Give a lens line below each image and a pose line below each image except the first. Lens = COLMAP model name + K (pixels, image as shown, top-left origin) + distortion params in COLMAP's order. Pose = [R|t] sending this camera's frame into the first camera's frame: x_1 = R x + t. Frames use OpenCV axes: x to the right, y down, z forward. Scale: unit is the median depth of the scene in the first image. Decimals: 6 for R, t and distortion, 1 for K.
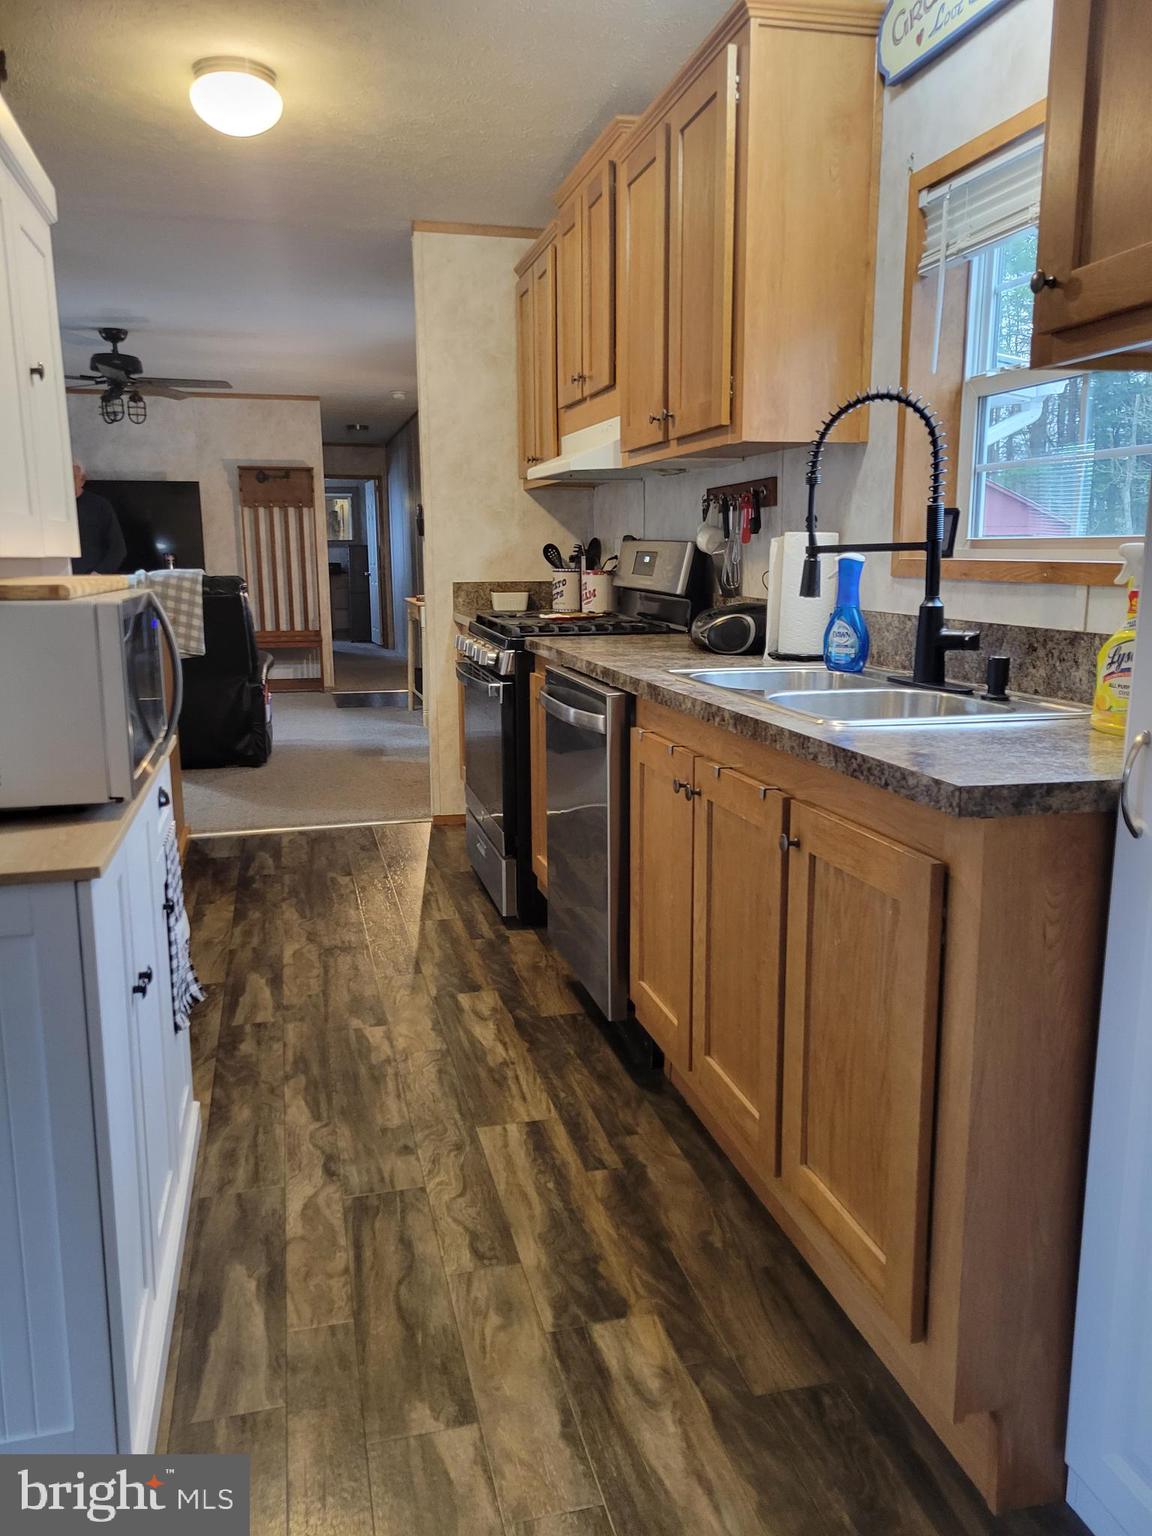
lens RADIAL K [[1161.7, 0, 576.0], [0, 1161.7, 768.0], [0, 0, 1]] dist [0.060477, -0.031748]
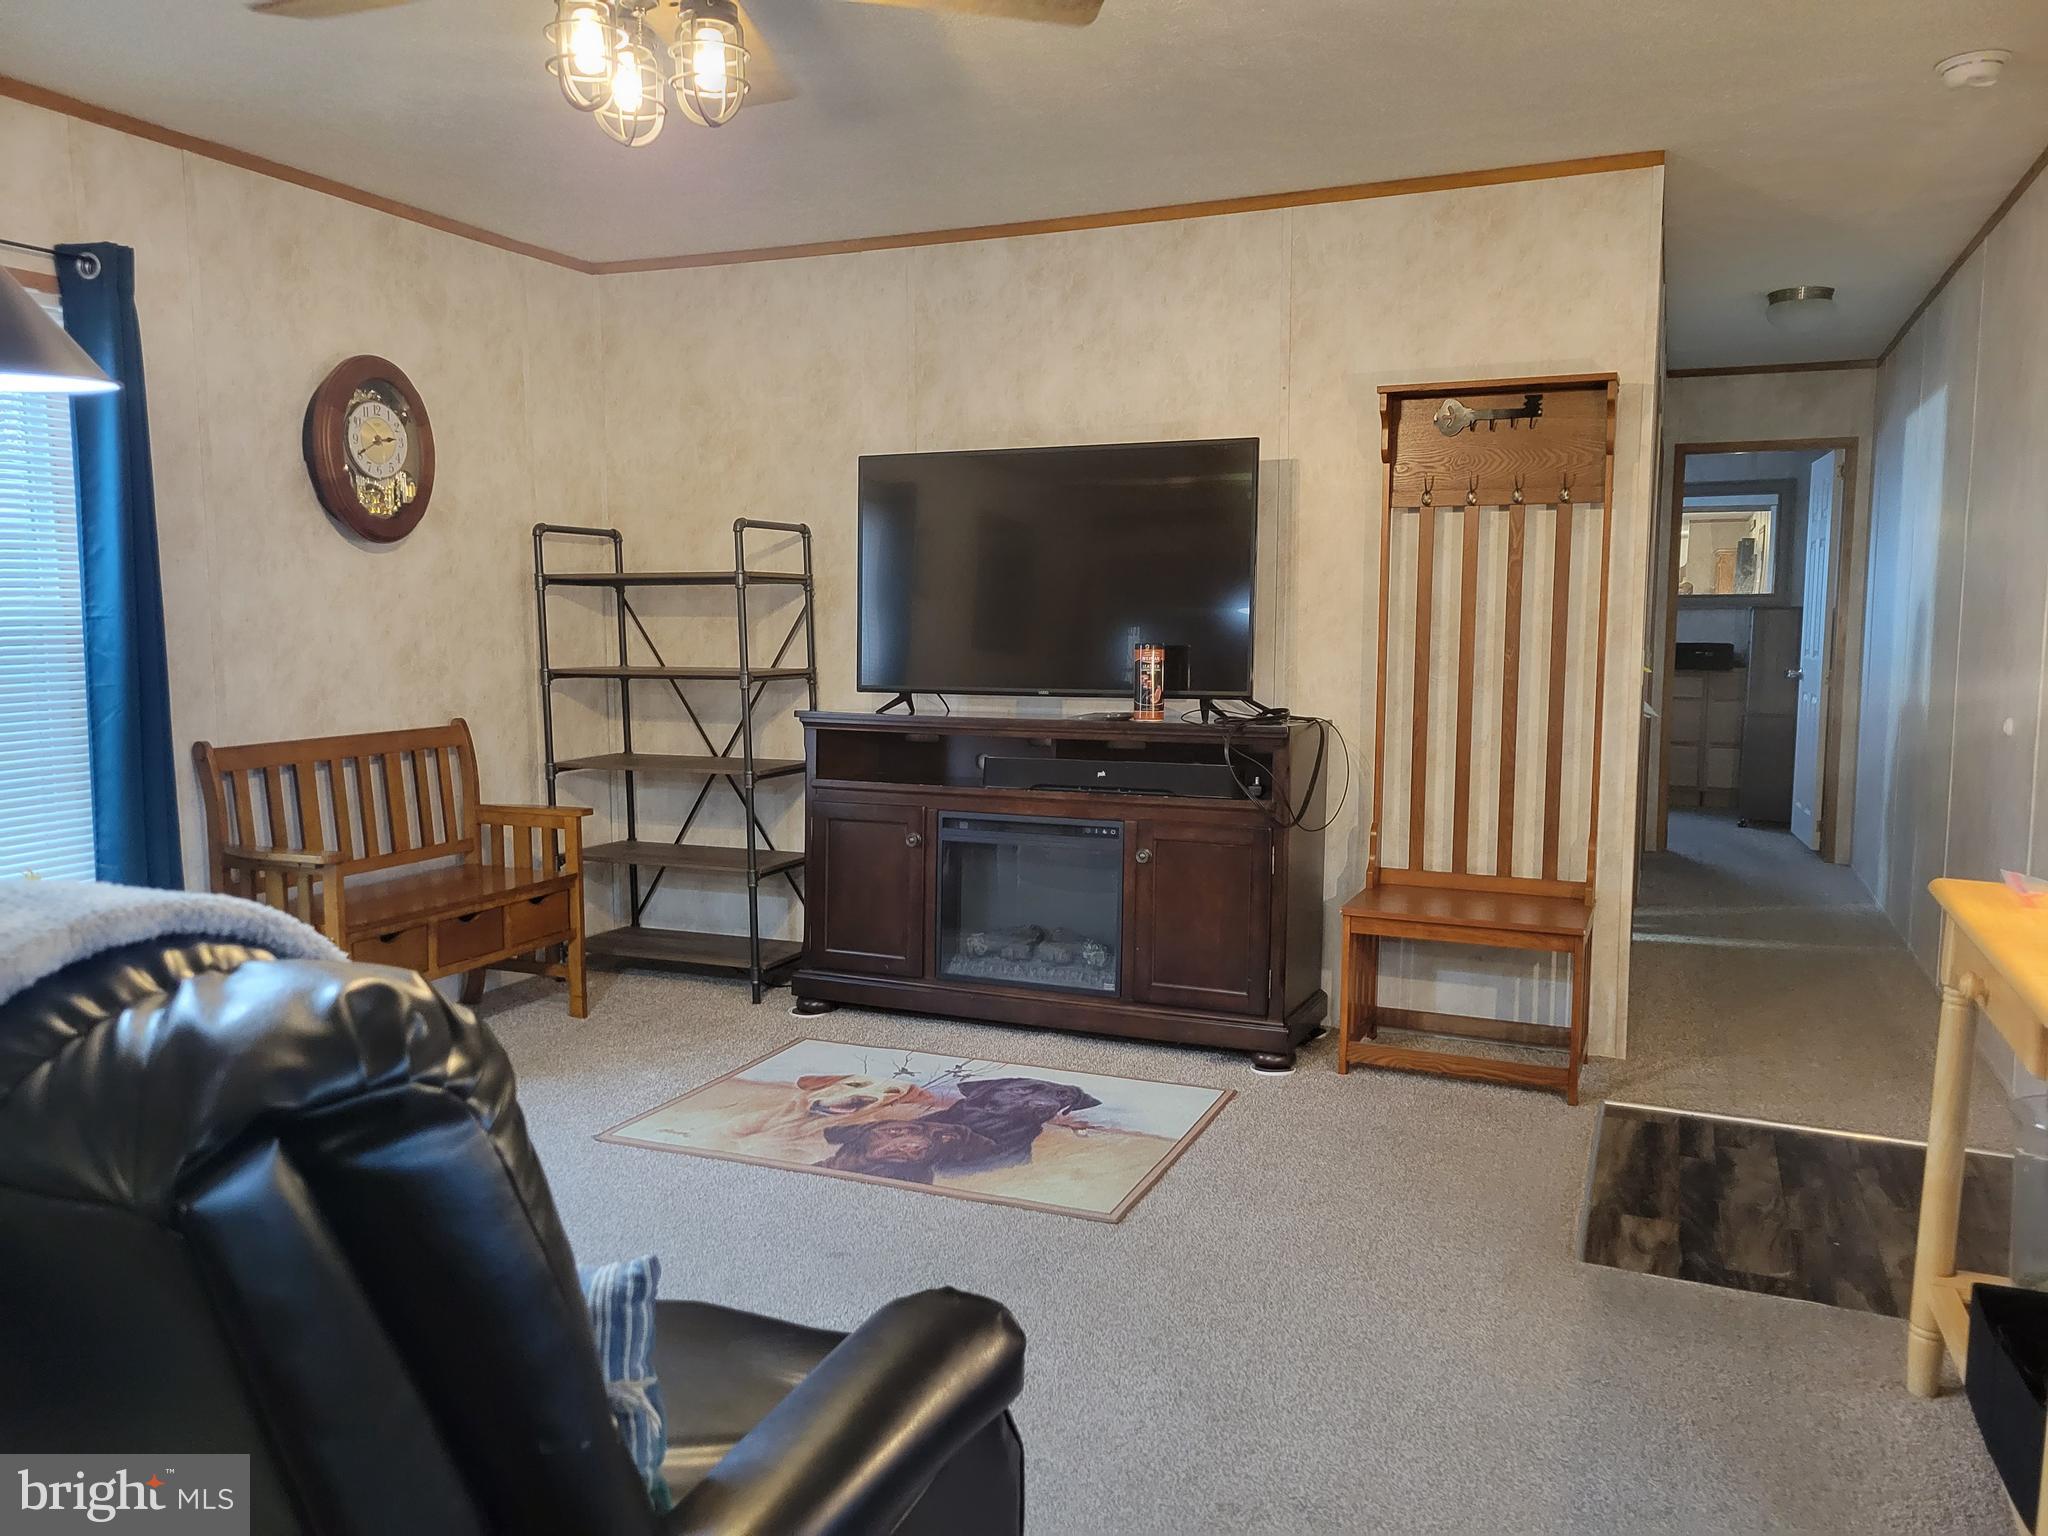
lens RADIAL K [[1549.0, 0, 1024.0], [0, 1549.0, 768.0], [0, 0, 1]] dist [0.060477, -0.031748]
pose [[0.801687, 0.069575, -0.593681, -0.092929], [-0.116230, 0.992390, -0.040652, -0.113434], [0.586335, 0.101593, 0.803673, 0.561541]]
